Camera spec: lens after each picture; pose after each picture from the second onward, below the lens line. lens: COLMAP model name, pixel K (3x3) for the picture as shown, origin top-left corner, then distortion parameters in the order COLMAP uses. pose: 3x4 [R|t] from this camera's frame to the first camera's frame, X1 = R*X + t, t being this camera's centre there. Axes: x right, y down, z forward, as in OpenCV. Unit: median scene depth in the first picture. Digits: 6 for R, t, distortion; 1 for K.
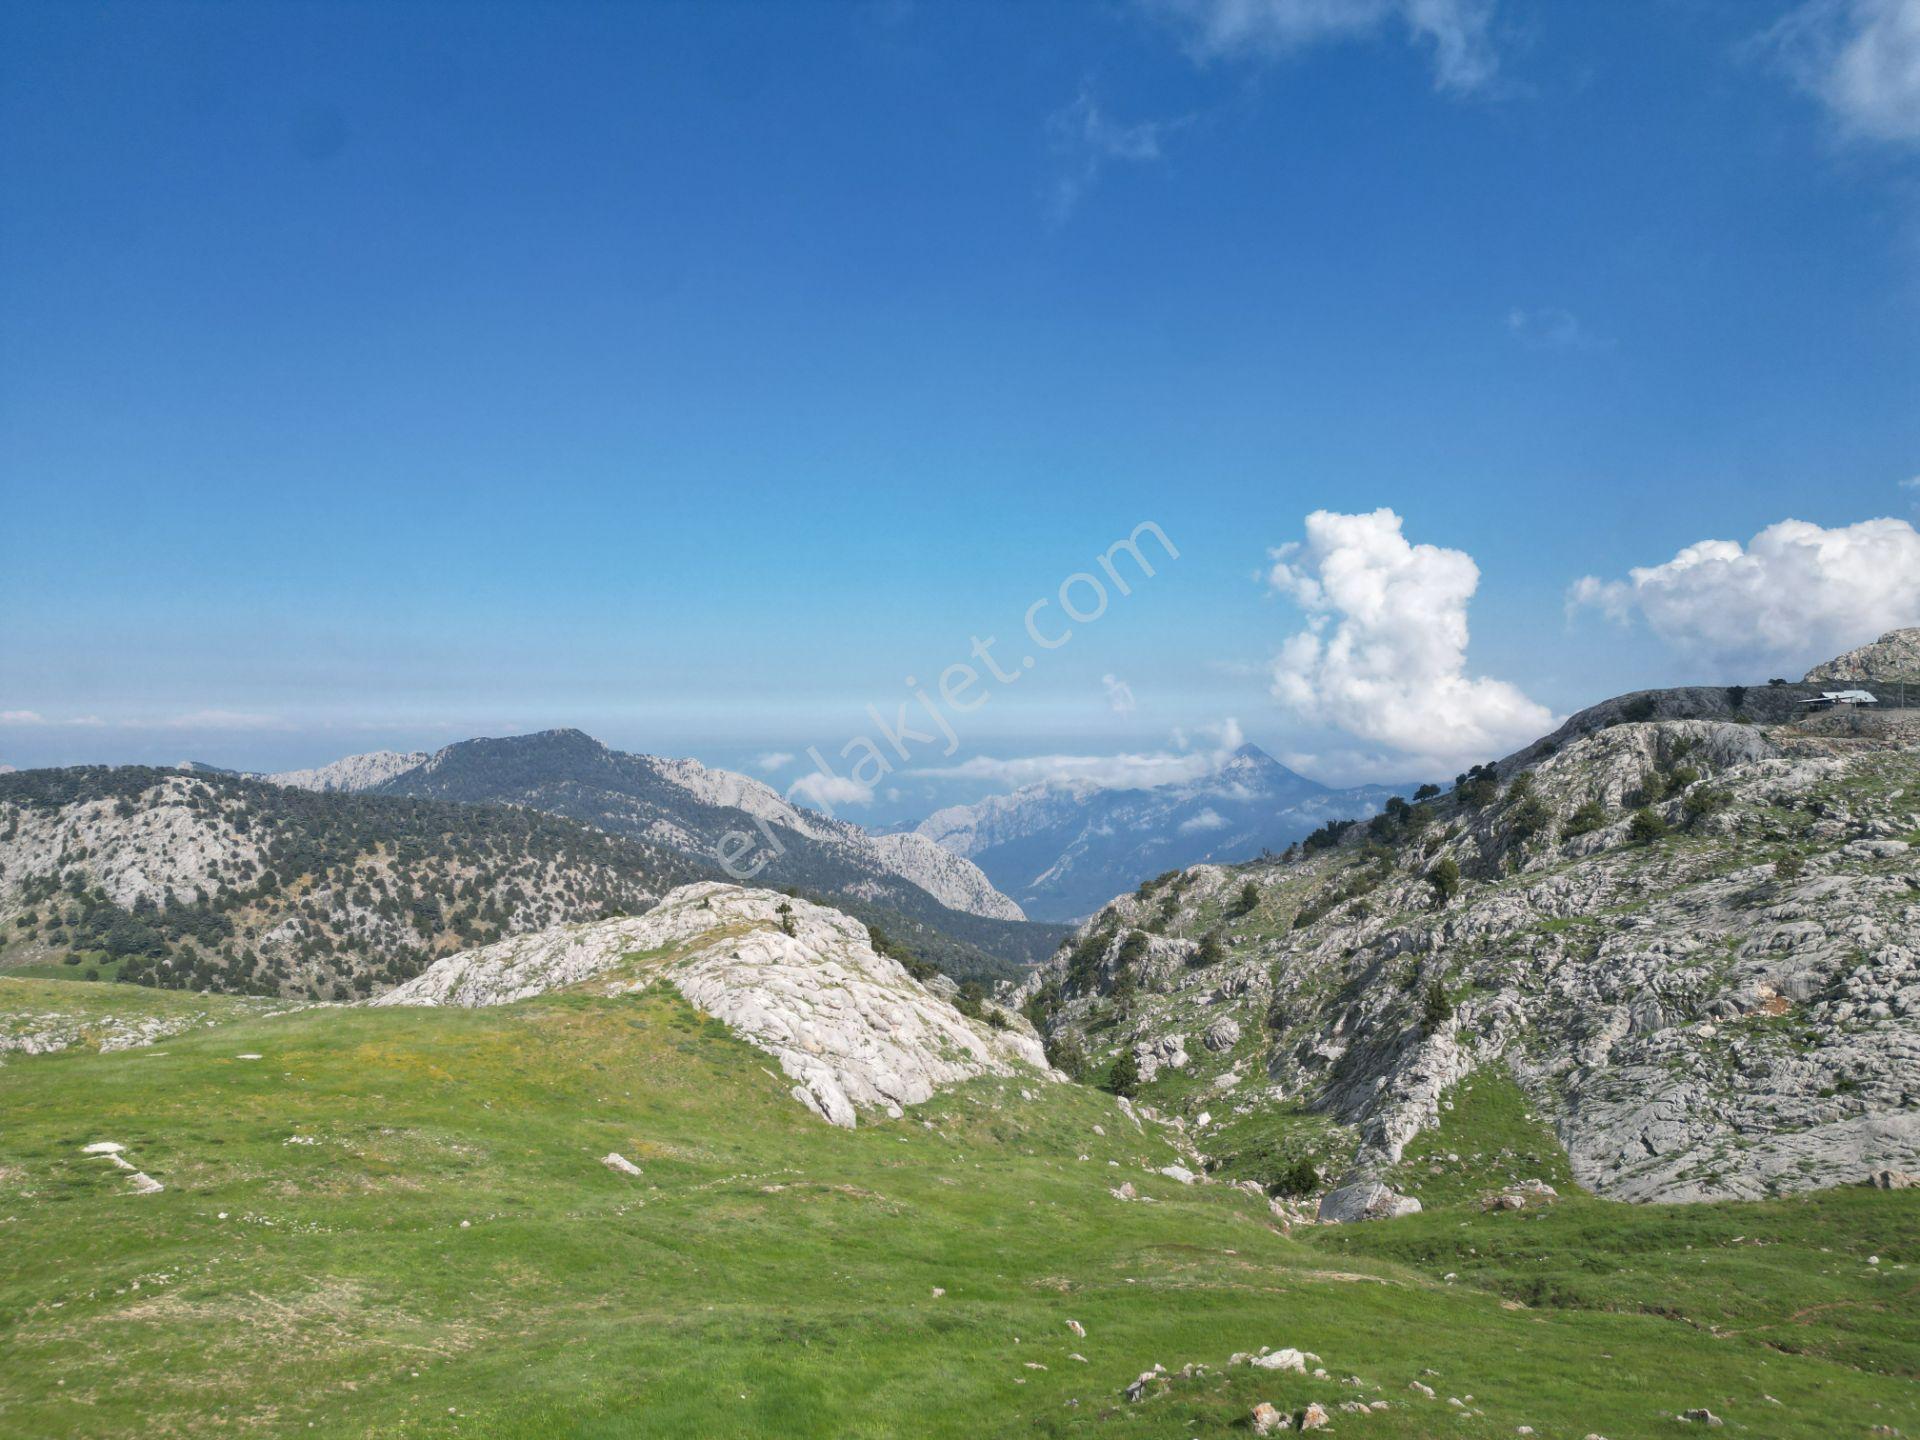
lens RADIAL K [[1343.5, 0, 960.0], [0, 1343.5, 720.0], [0, 0, 1]] dist [0.068340, -0.061893]
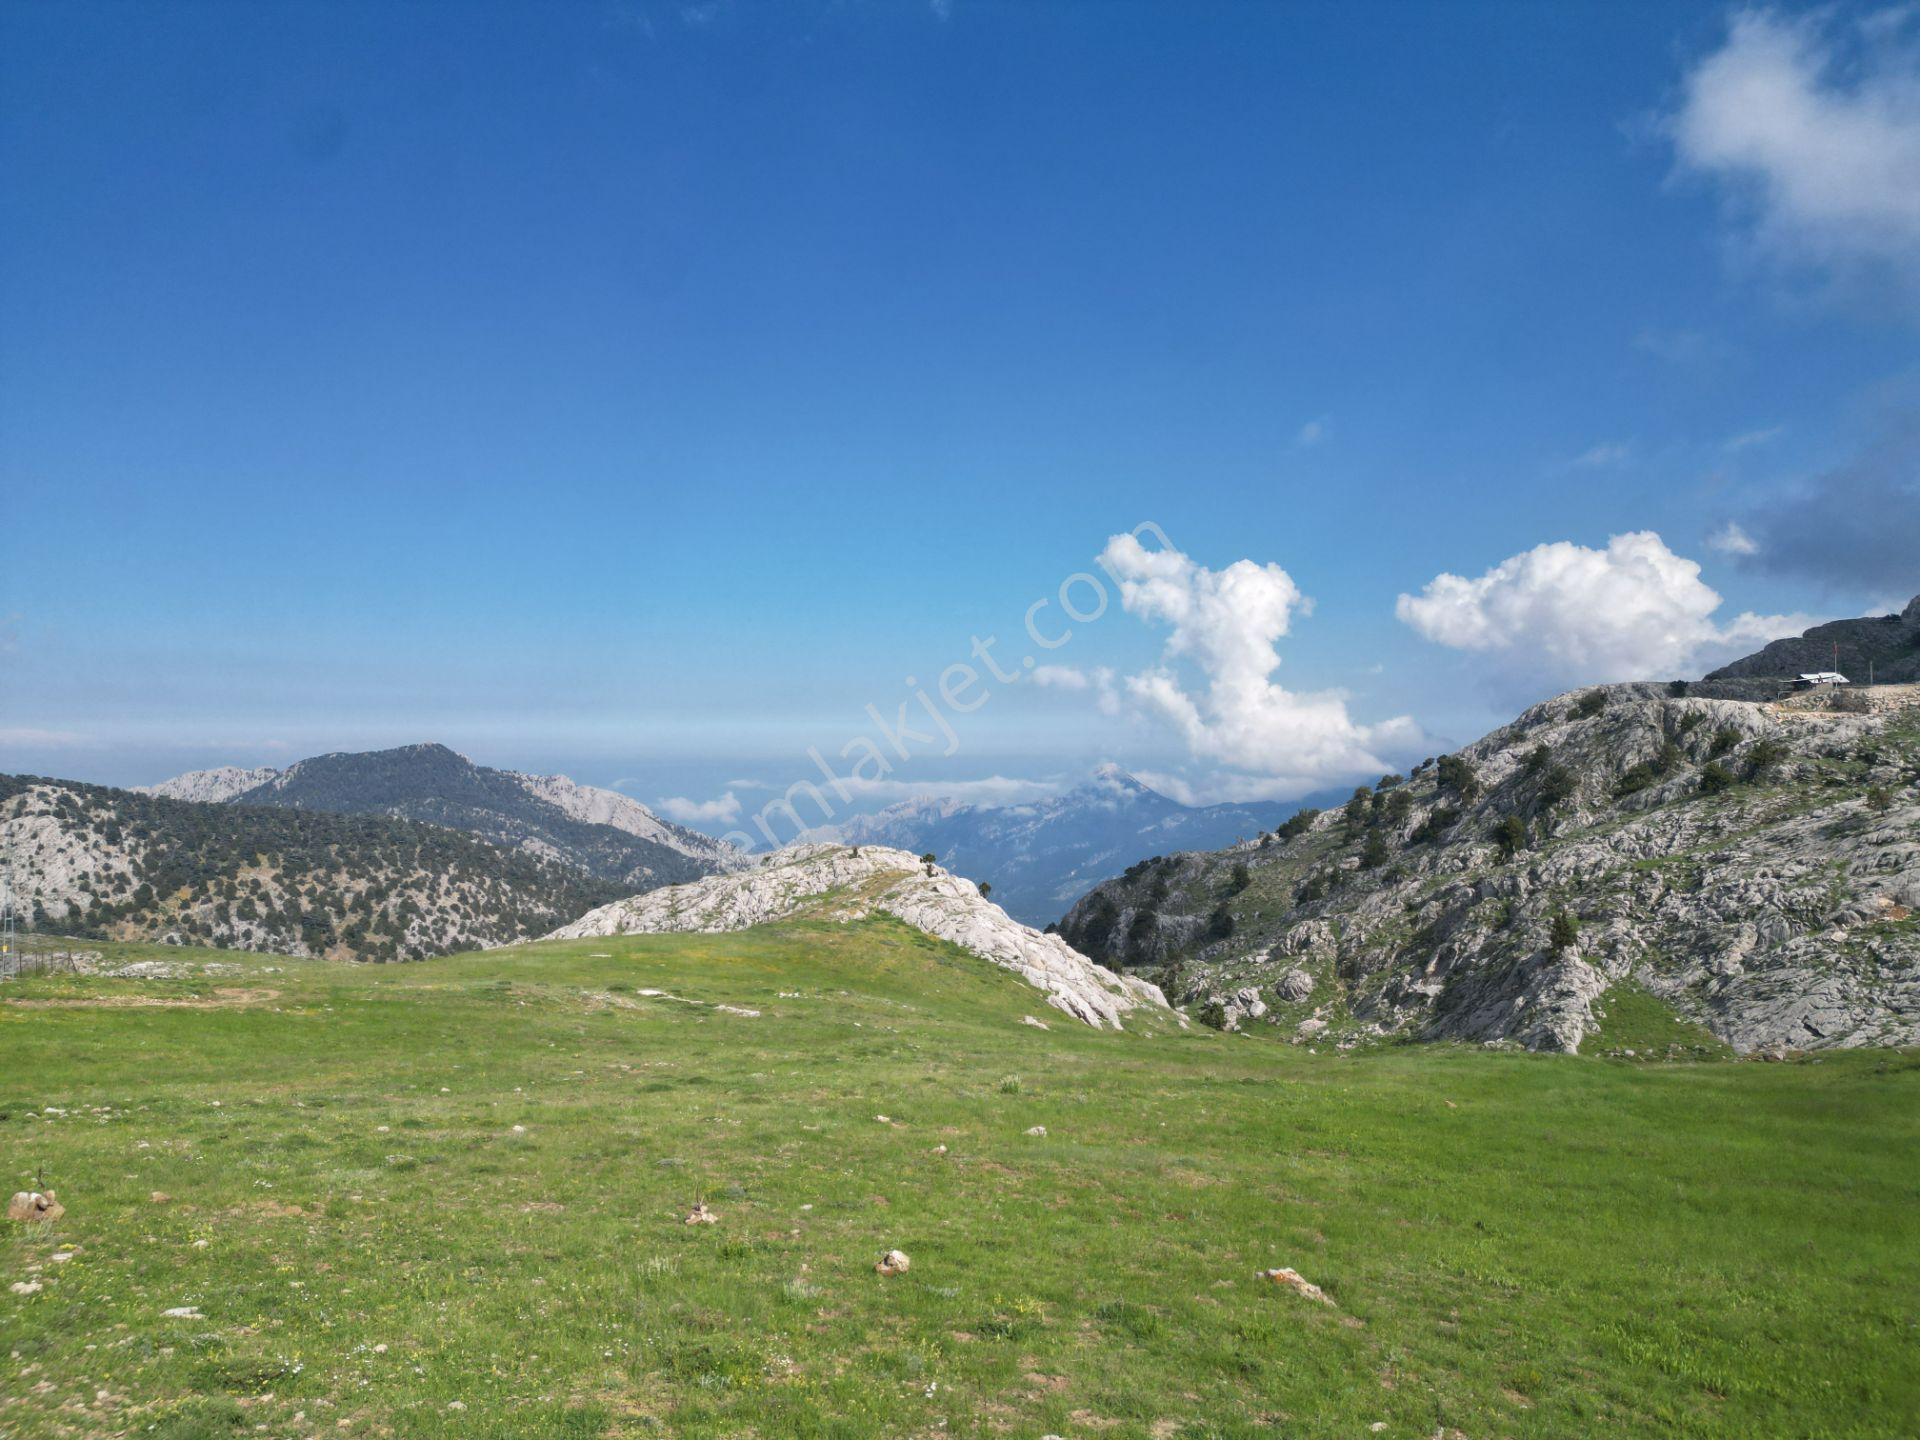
lens RADIAL K [[1340.4, 0, 960.0], [0, 1340.4, 720.0], [0, 0, 1]] dist [0.079700, -0.083771]
pose [[0.994582, 0.005700, 0.103799, -0.042761], [-0.004077, 0.999866, -0.015846, 0.009682], [-0.103875, 0.015337, 0.994472, -0.008506]]
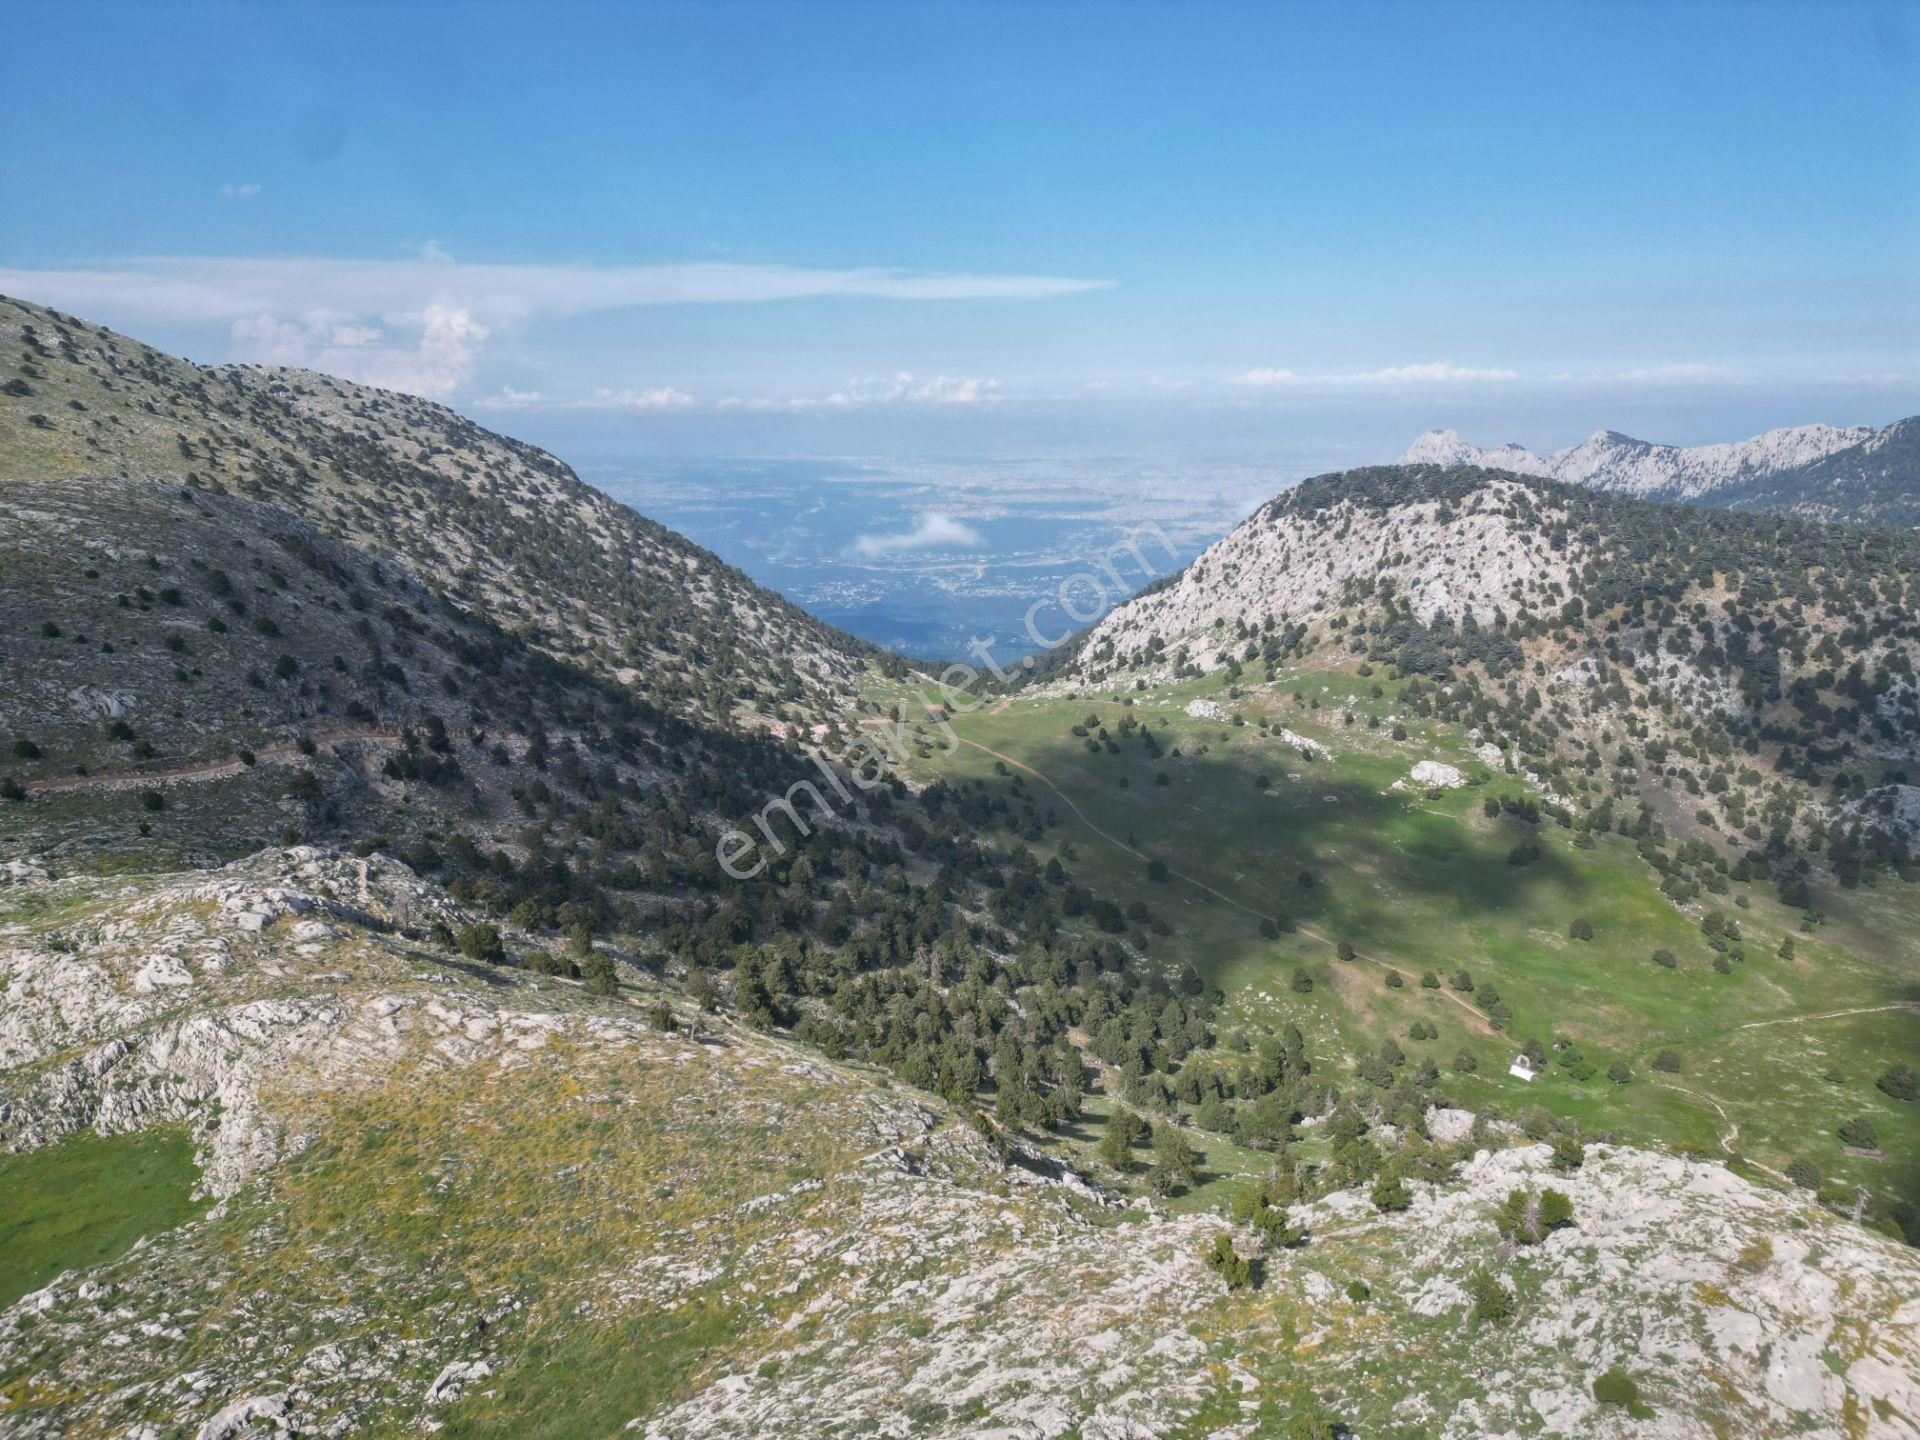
lens RADIAL K [[1343.4, 0, 951.7], [0, 1343.4, 723.0], [0, 0, 1]] dist [0.069056, -0.054993]
pose [[0.563115, 0.196730, -0.802620, -0.014986], [0.008391, 0.969838, 0.243604, -0.028920], [0.826336, -0.143912, 0.544480, 0.185521]]
